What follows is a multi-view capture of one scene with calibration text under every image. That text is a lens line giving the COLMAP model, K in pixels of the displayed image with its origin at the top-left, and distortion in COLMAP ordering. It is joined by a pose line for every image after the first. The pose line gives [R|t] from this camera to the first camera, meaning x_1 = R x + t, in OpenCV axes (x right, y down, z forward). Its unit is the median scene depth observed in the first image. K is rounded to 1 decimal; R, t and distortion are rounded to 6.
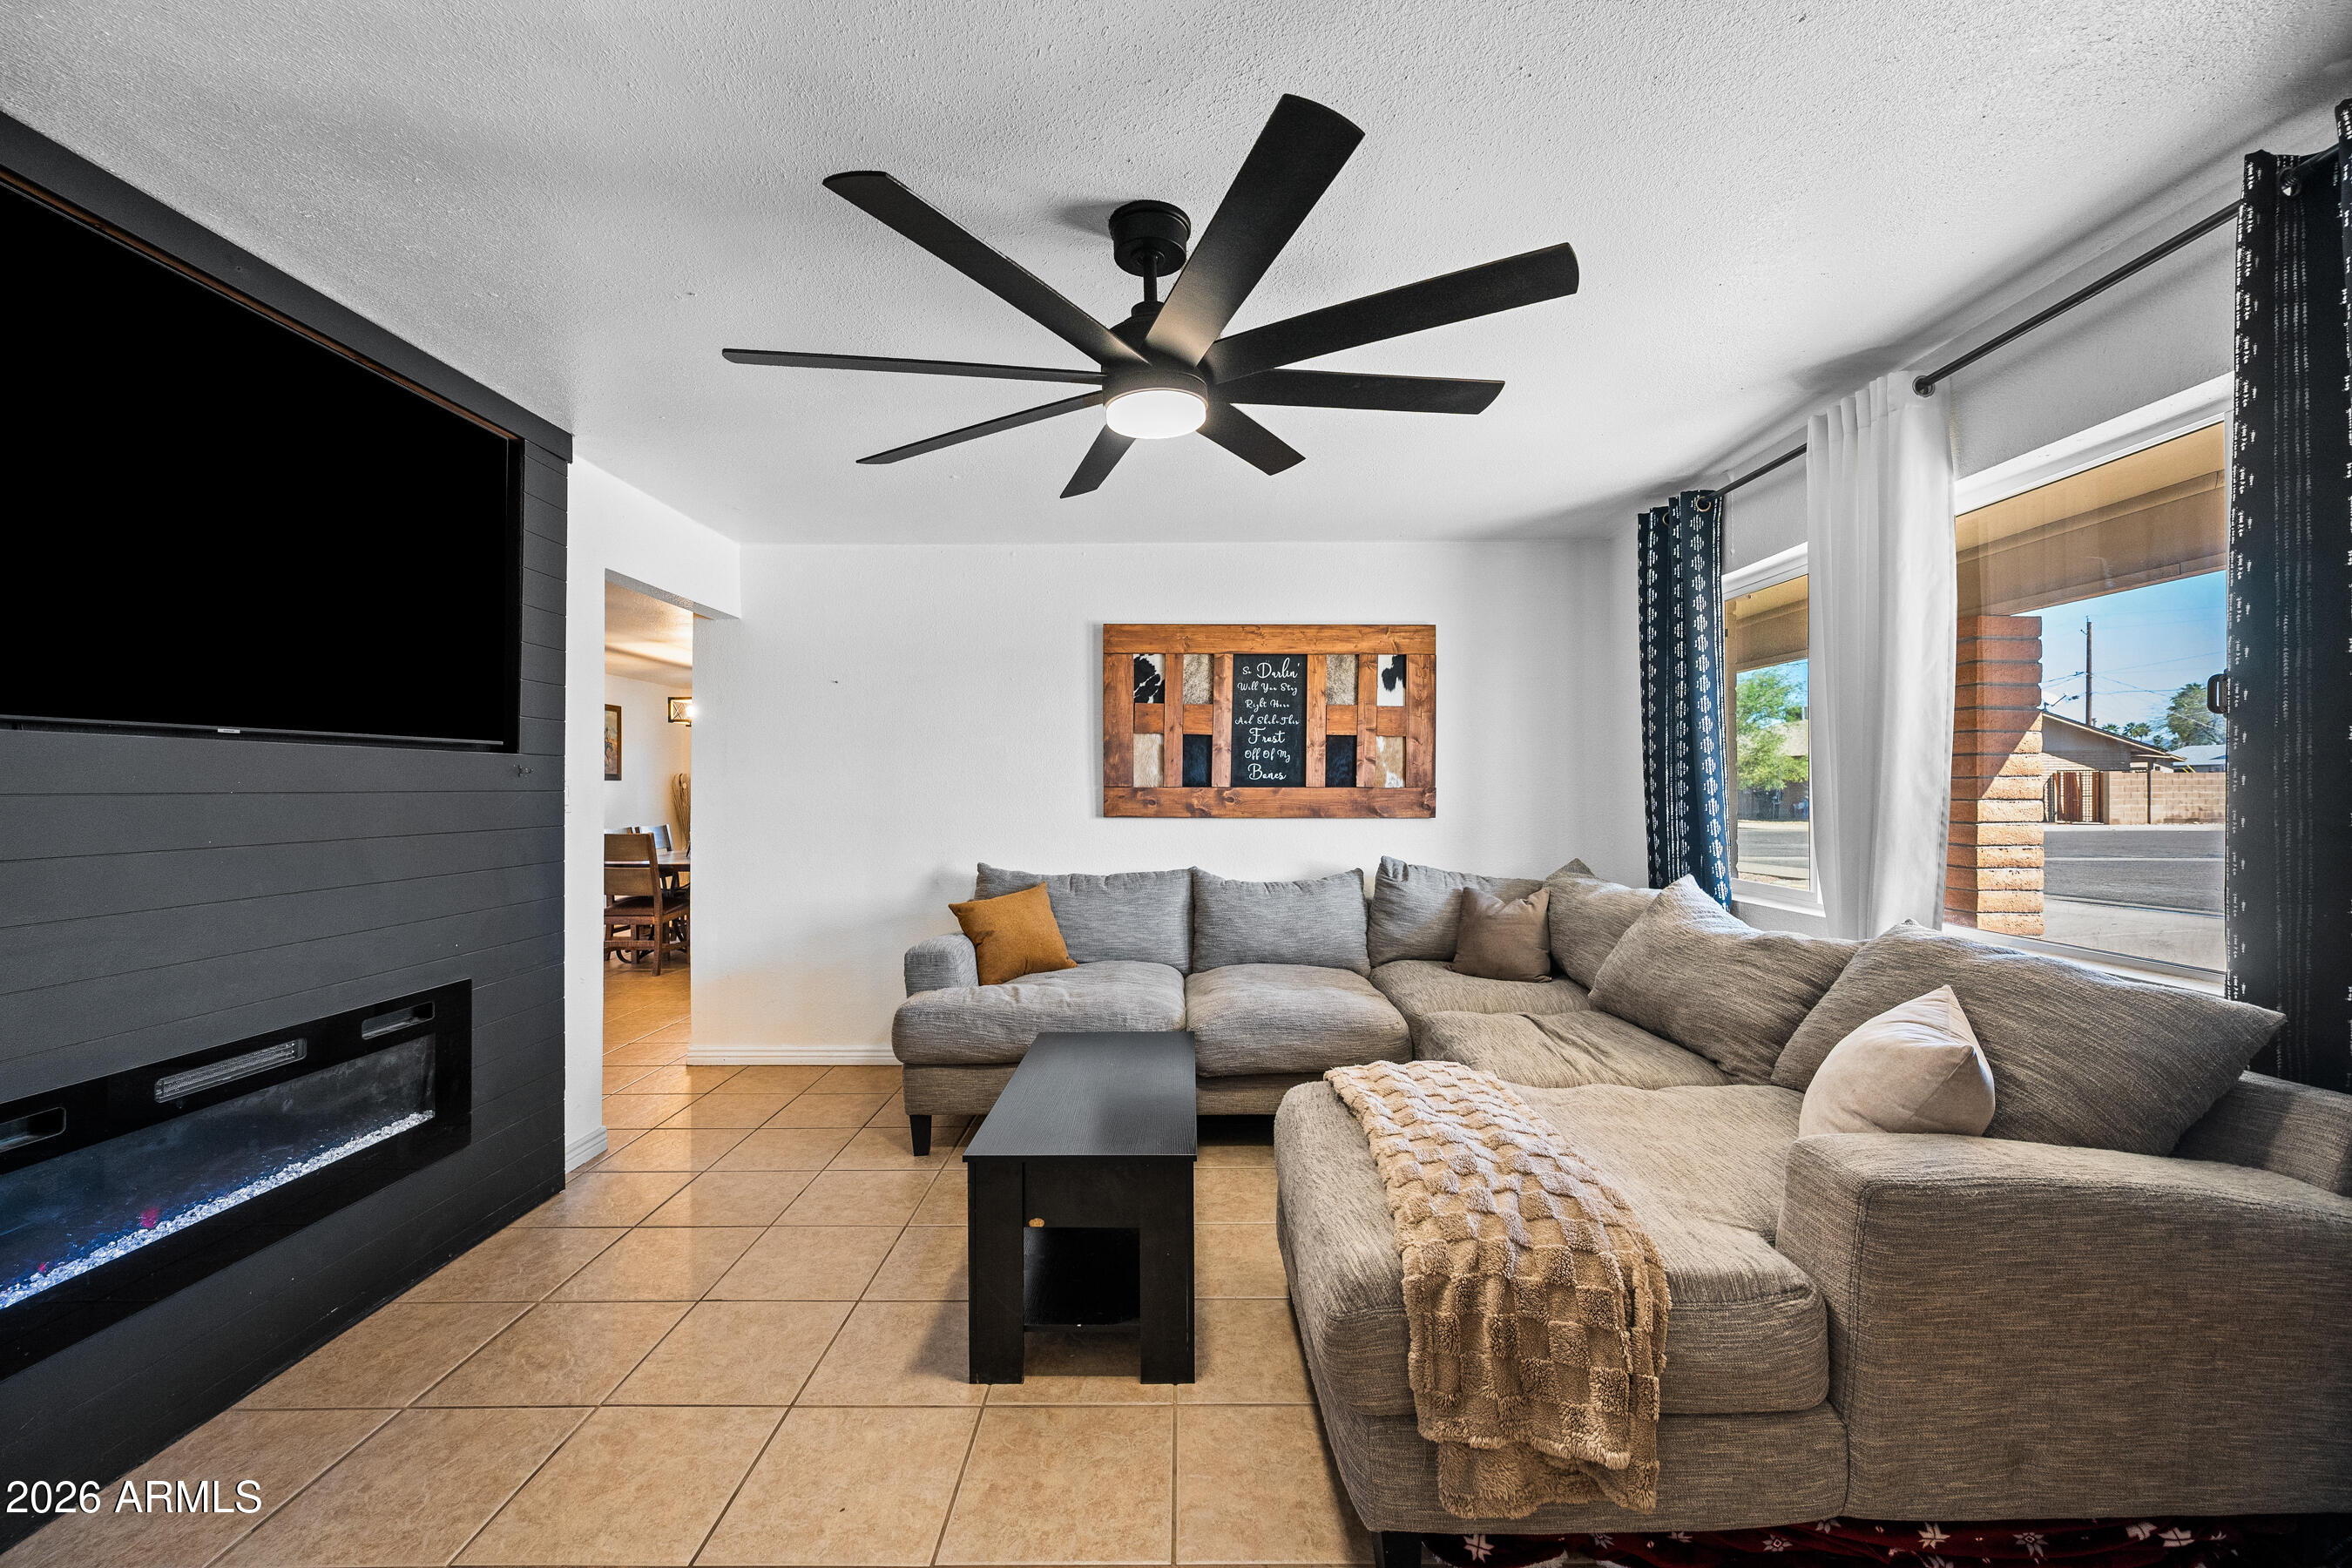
lens RADIAL K [[922.1, 0, 1212.4], [0, 922.1, 781.2], [0, 0, 1]] dist [-0.001165, 0.000352]
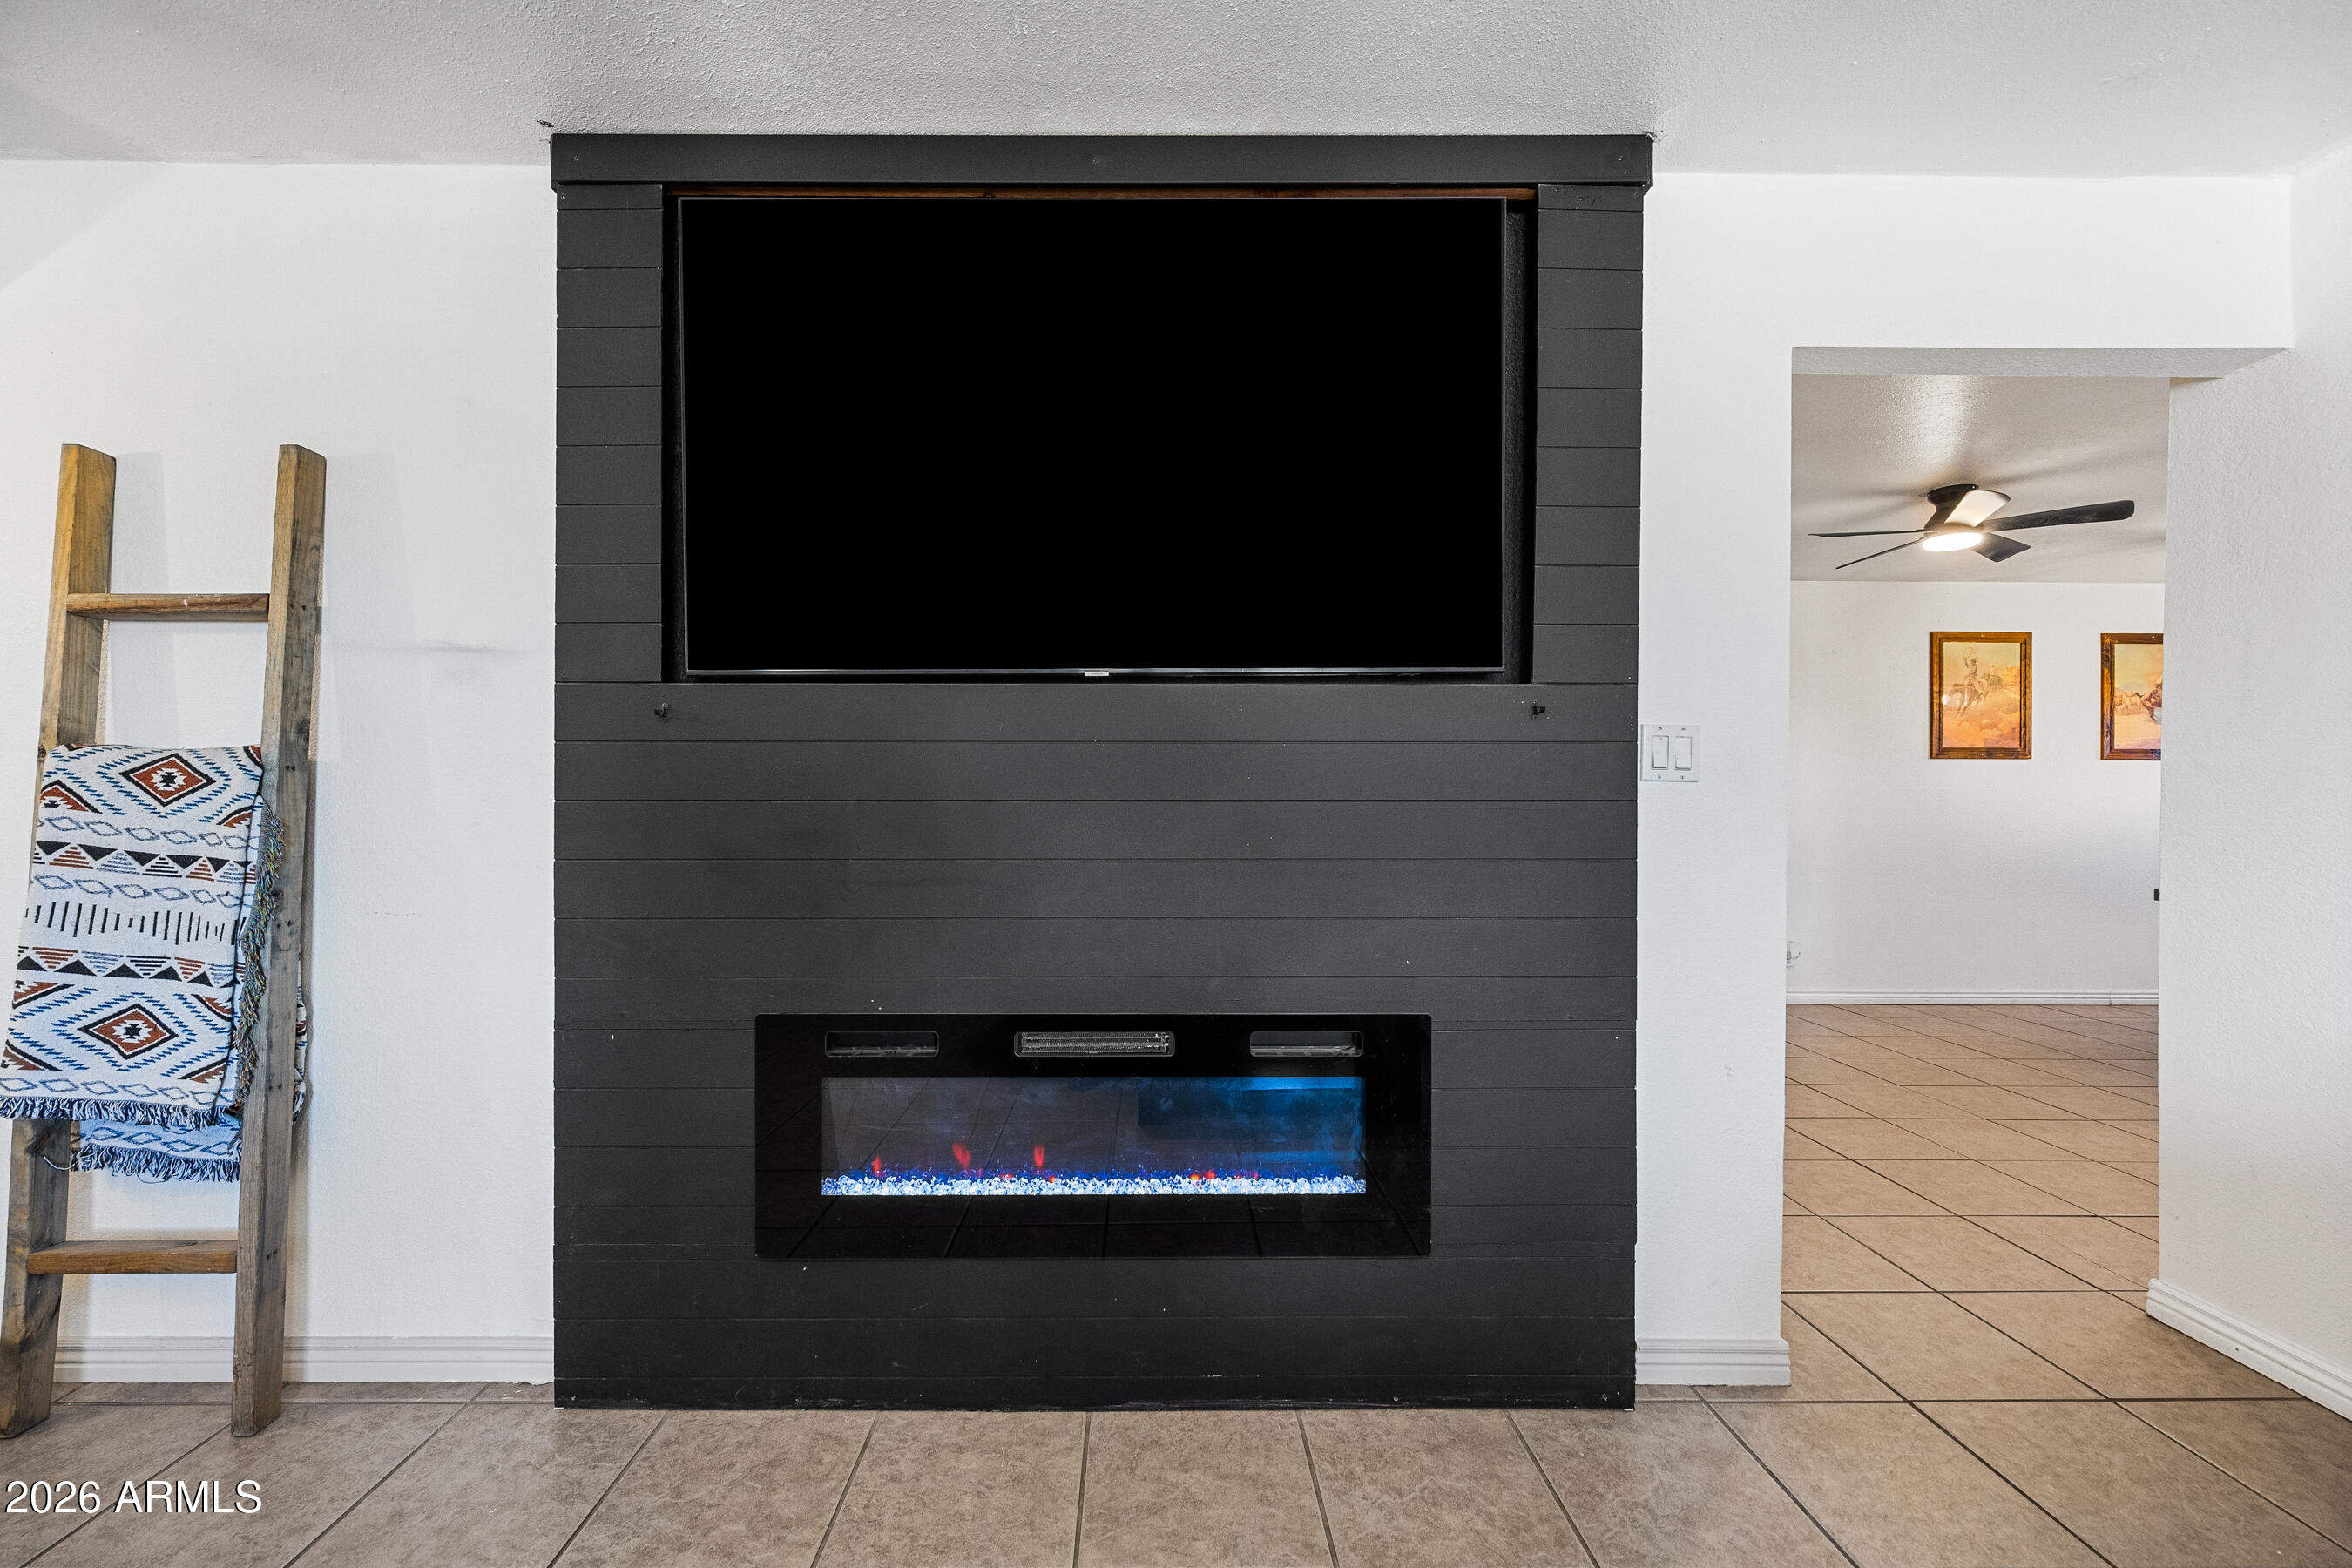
lens RADIAL K [[922.1, 0, 1199.3], [0, 922.1, 791.4], [0, 0, 1]] dist [-0.001165, 0.000352]
pose [[-0.023369, 0.005109, -0.999714, -0.081213], [0.003409, 0.999982, 0.005030, 0.030497], [0.999721, -0.003290, -0.023386, 0.592337]]
